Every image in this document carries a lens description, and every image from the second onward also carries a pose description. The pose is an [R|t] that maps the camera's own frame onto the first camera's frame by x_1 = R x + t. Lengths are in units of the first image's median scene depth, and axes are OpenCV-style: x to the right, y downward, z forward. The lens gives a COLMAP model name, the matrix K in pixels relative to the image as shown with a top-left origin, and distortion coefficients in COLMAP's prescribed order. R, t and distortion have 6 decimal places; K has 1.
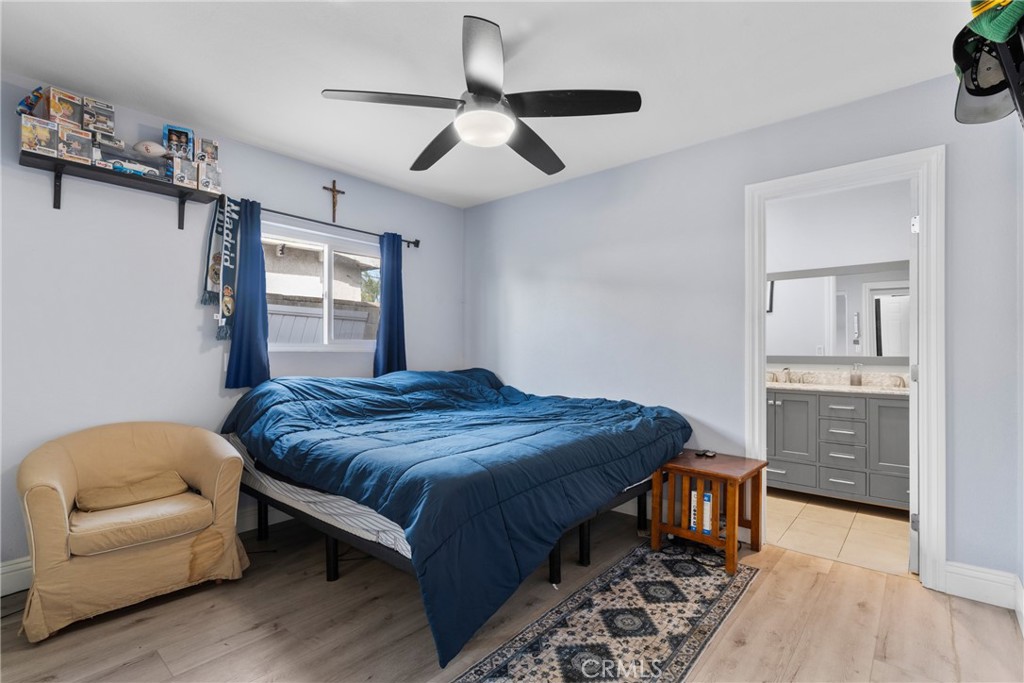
lens RADIAL K [[471.5, 0, 503.3], [0, 471.5, 342.0], [0, 0, 1]] dist [0.003806, 0.000310]
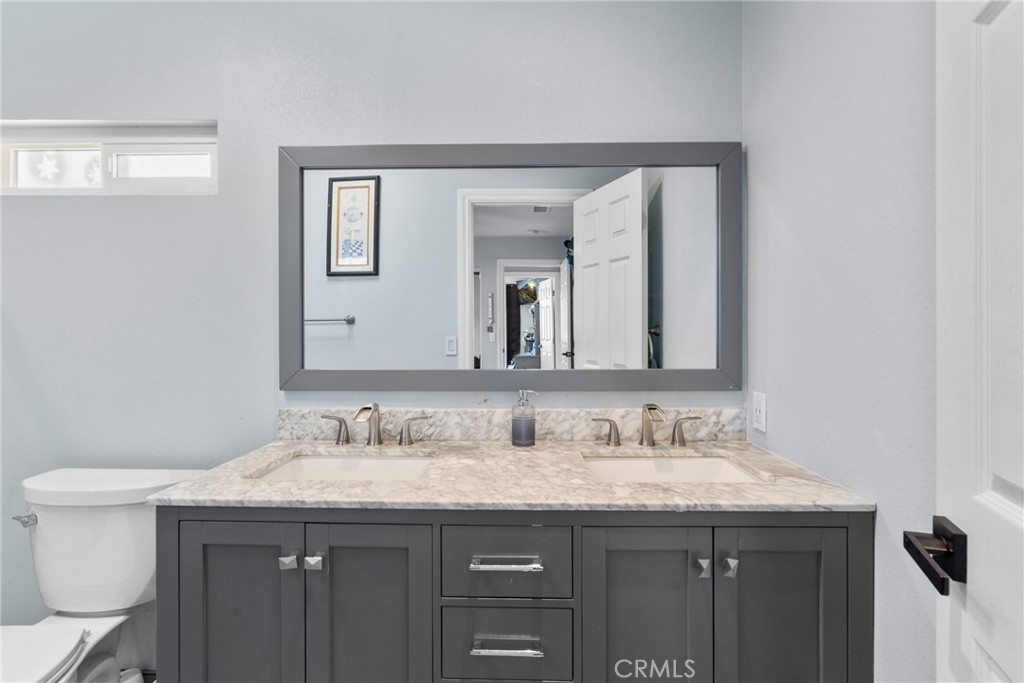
lens RADIAL K [[471.5, 0, 501.4], [0, 471.5, 331.5], [0, 0, 1]] dist [0.003806, 0.000310]
pose [[0.771459, -0.002113, 0.636276, 0.489295], [-0.002763, 0.999974, 0.006670, -0.003879], [-0.636274, -0.006904, 0.771433, 0.718554]]
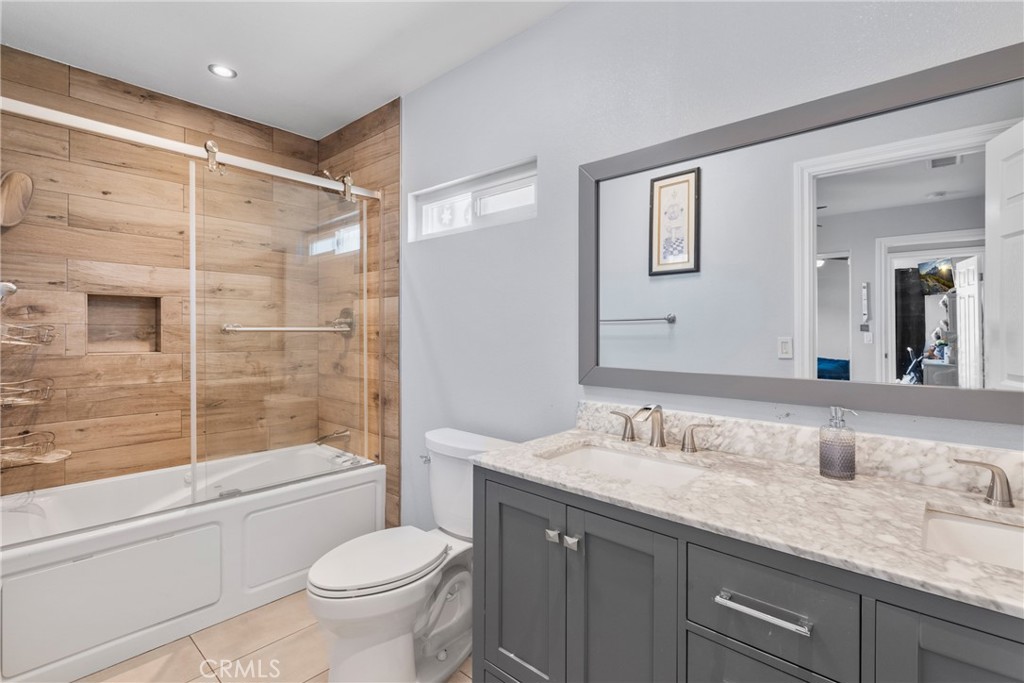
lens RADIAL K [[471.5, 0, 515.9], [0, 471.5, 333.3], [0, 0, 1]] dist [0.003806, 0.000310]
pose [[0.999979, -0.001090, -0.006348, 0.544300], [0.001183, 0.999892, 0.014628, -0.005620], [0.006332, -0.014635, 0.999873, 0.699459]]
